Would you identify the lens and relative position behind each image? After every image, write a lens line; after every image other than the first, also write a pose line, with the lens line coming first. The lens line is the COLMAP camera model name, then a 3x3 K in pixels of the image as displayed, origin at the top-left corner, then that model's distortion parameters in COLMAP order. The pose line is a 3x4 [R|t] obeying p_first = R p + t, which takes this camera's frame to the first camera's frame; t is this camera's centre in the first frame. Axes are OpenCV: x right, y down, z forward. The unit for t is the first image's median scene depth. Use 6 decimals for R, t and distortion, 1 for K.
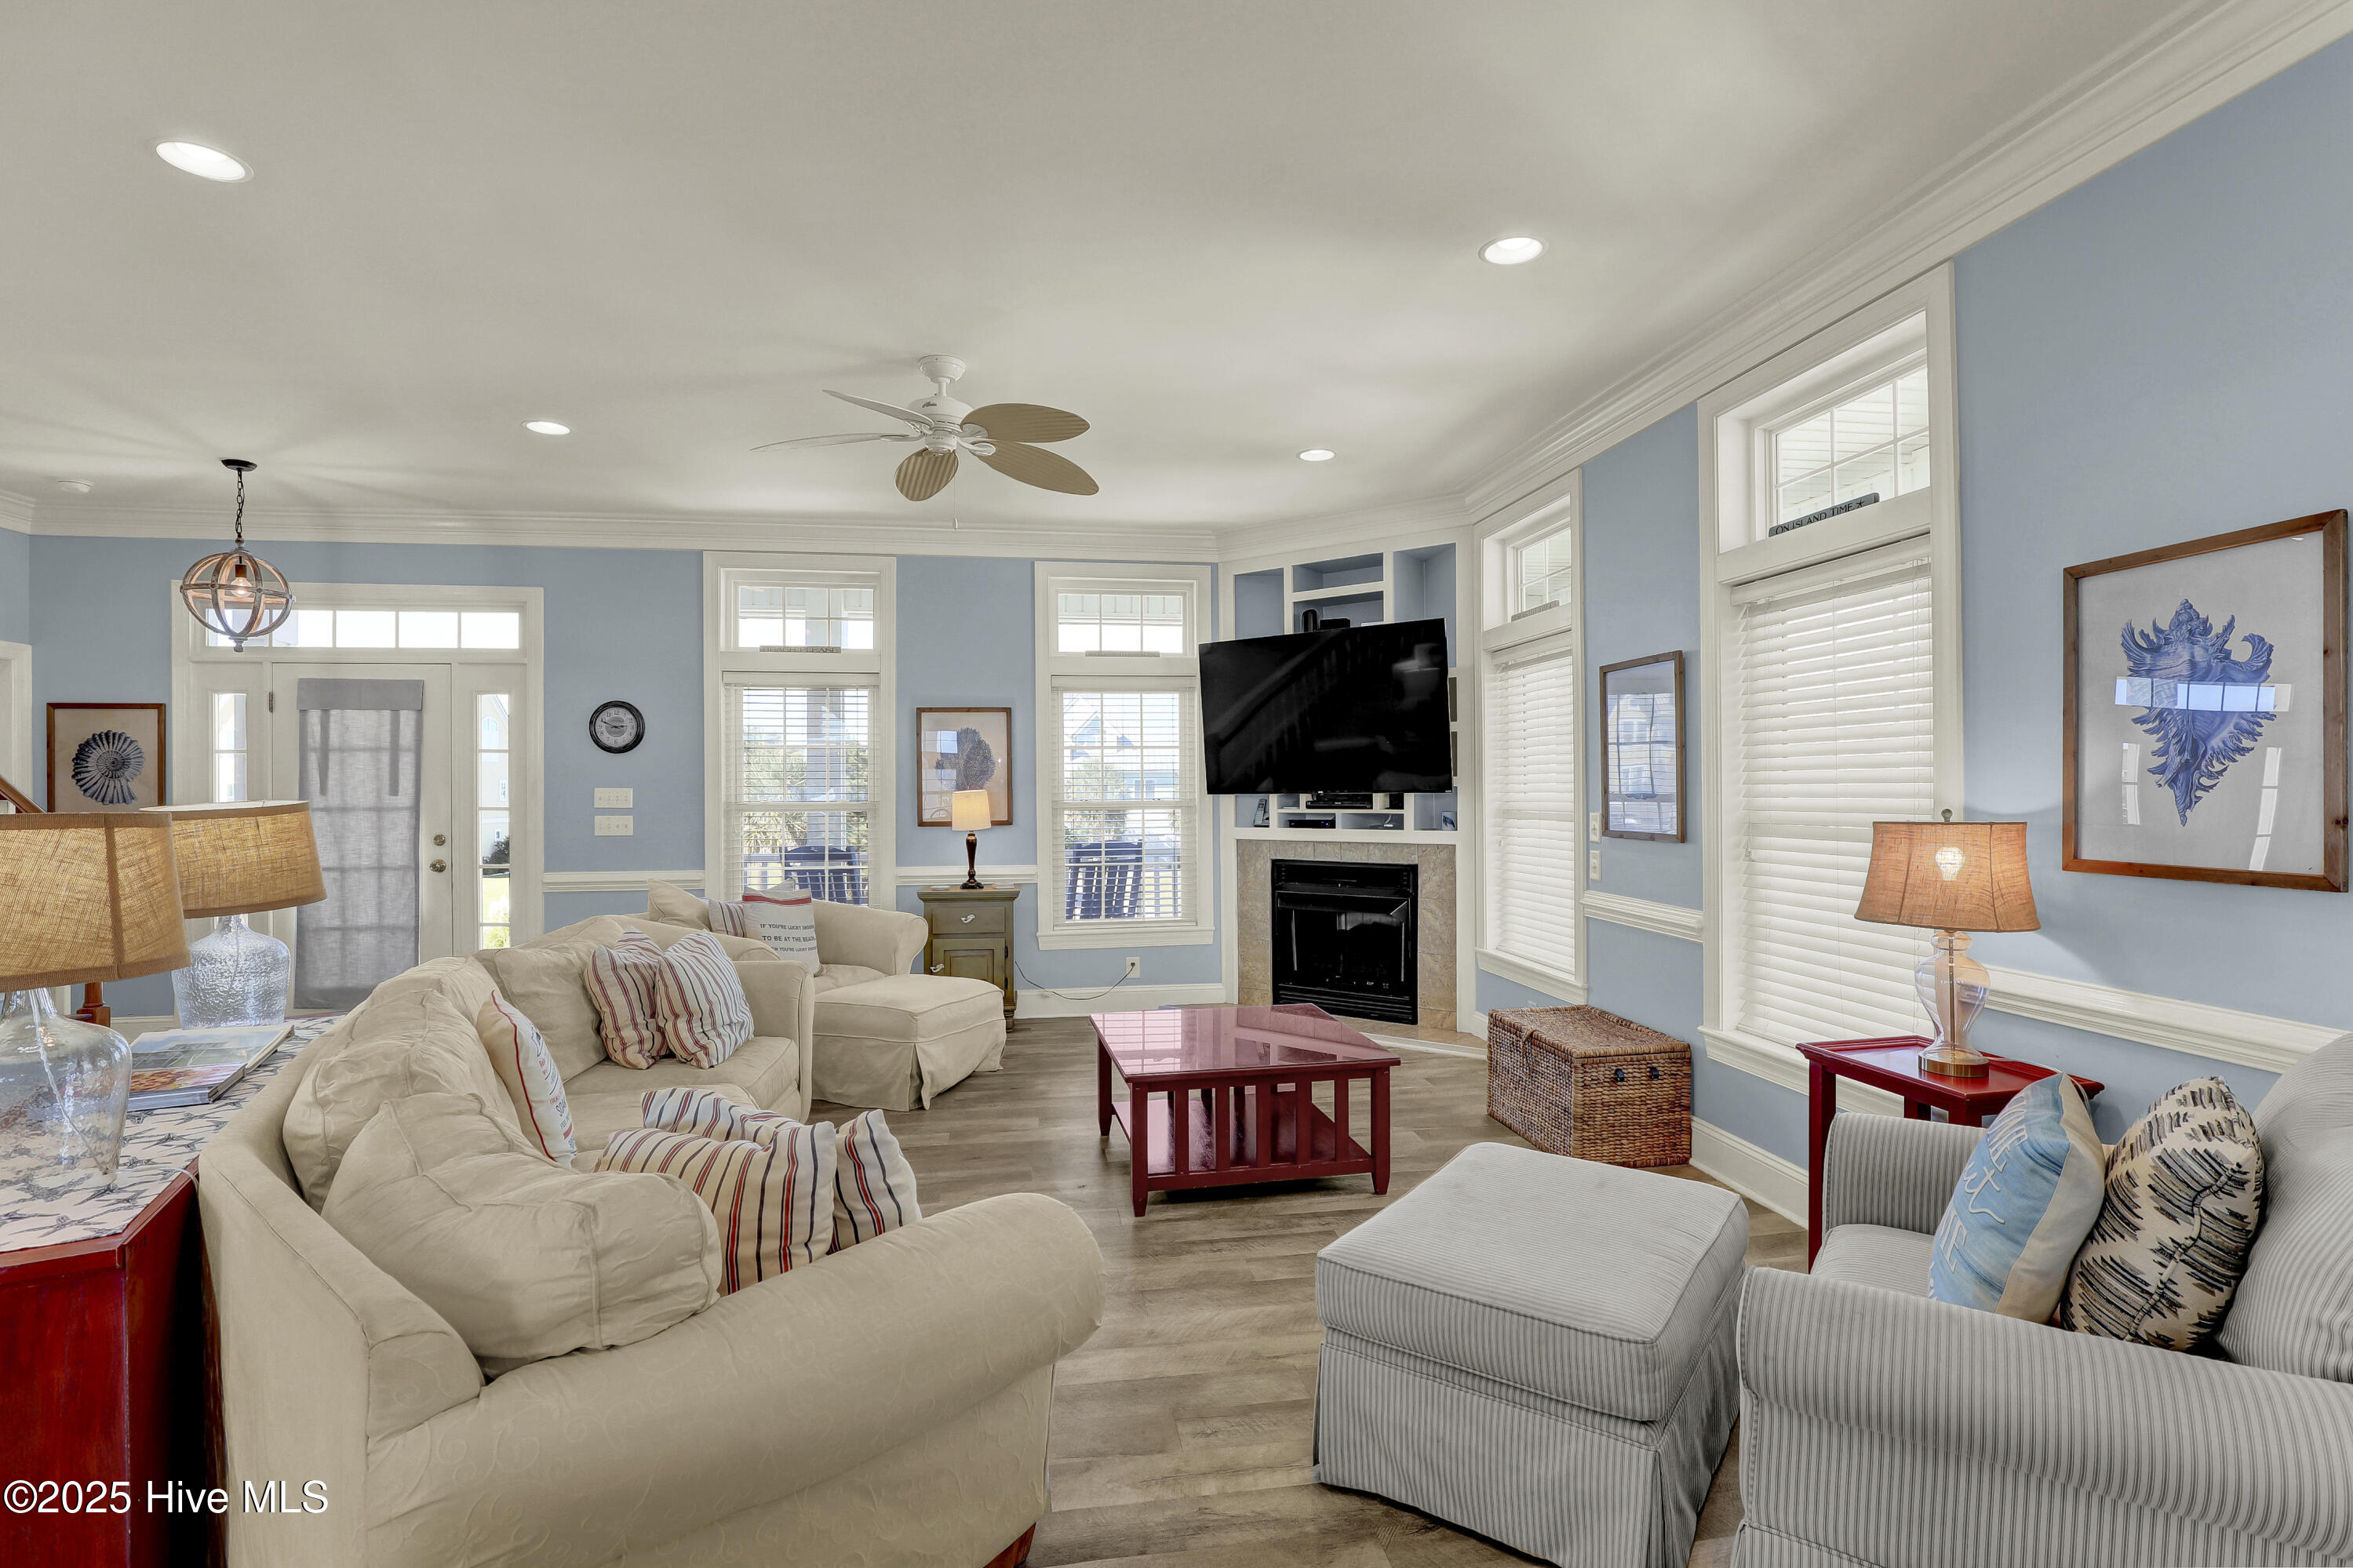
lens RADIAL K [[1095.3, 0, 1221.0], [0, 1095.3, 783.6], [0, 0, 1]] dist [0.000956, 0.000001]
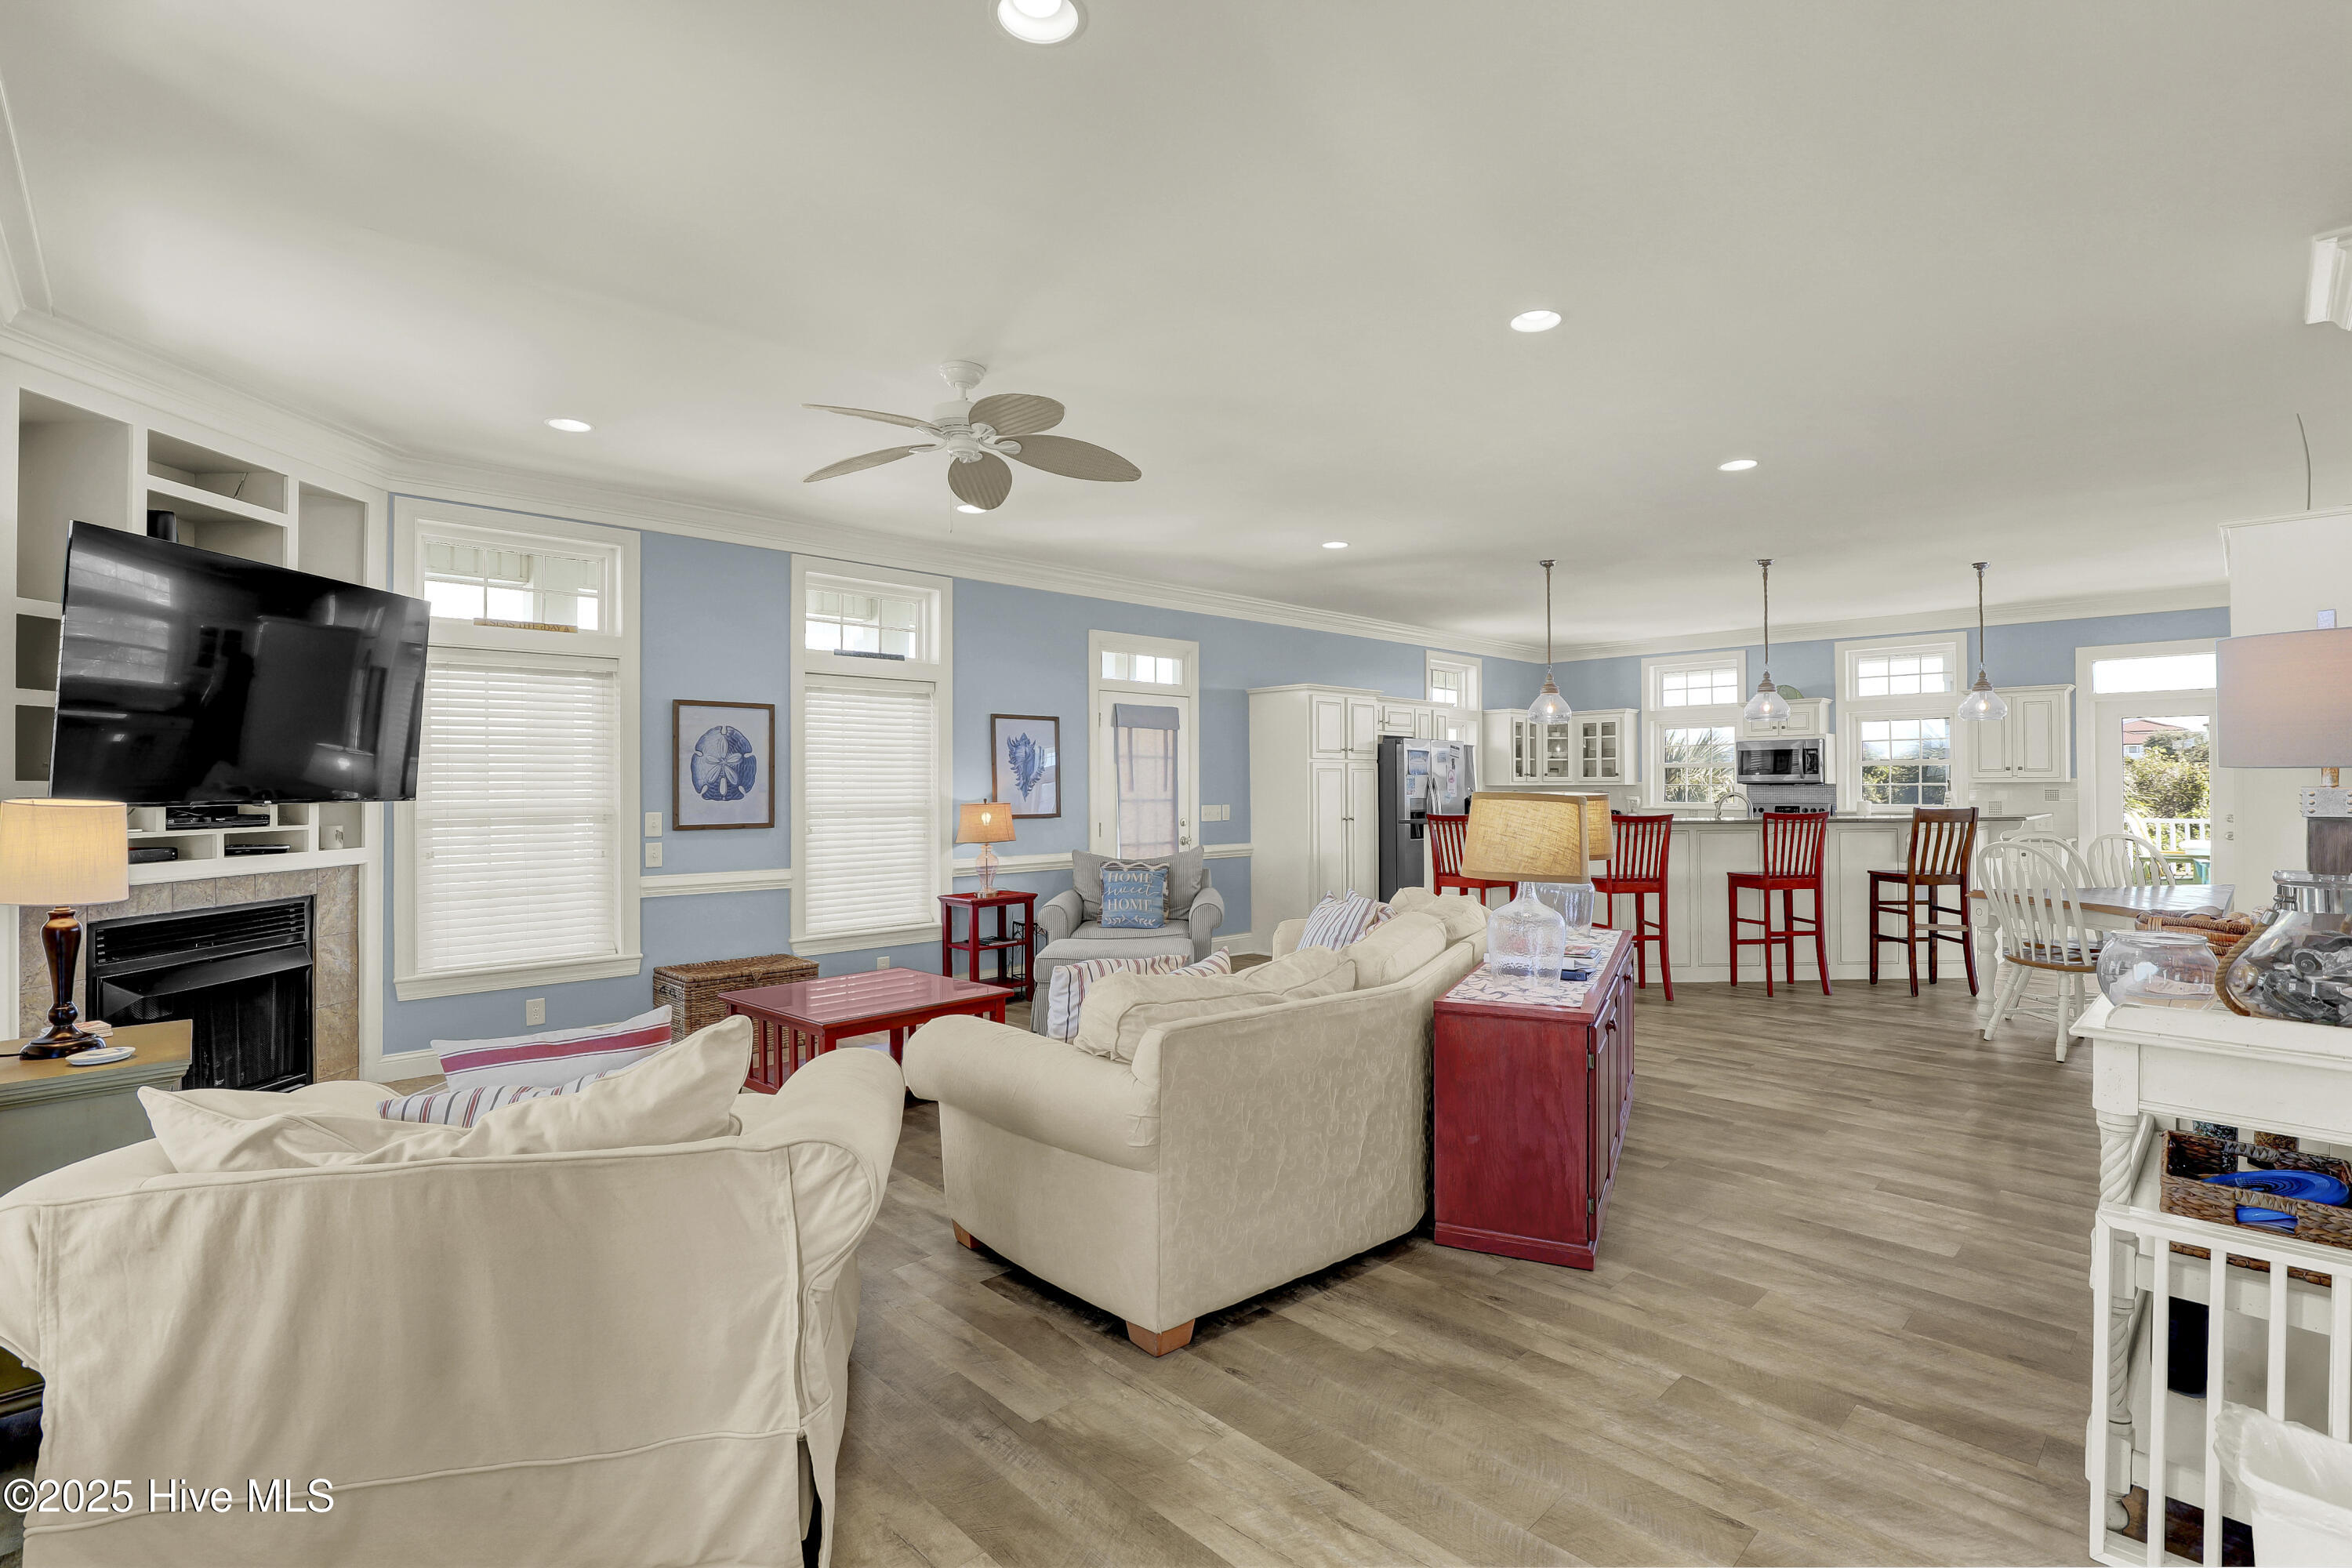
lens RADIAL K [[1095.0, 0, 1220.4], [0, 1095.0, 783.6], [0, 0, 1]] dist [0.000956, 0.000001]
pose [[-0.568621, 0.008310, 0.822557, -1.042660], [0.003939, 0.999965, -0.007379, 0.005020], [-0.822590, -0.000956, -0.568634, 1.162034]]
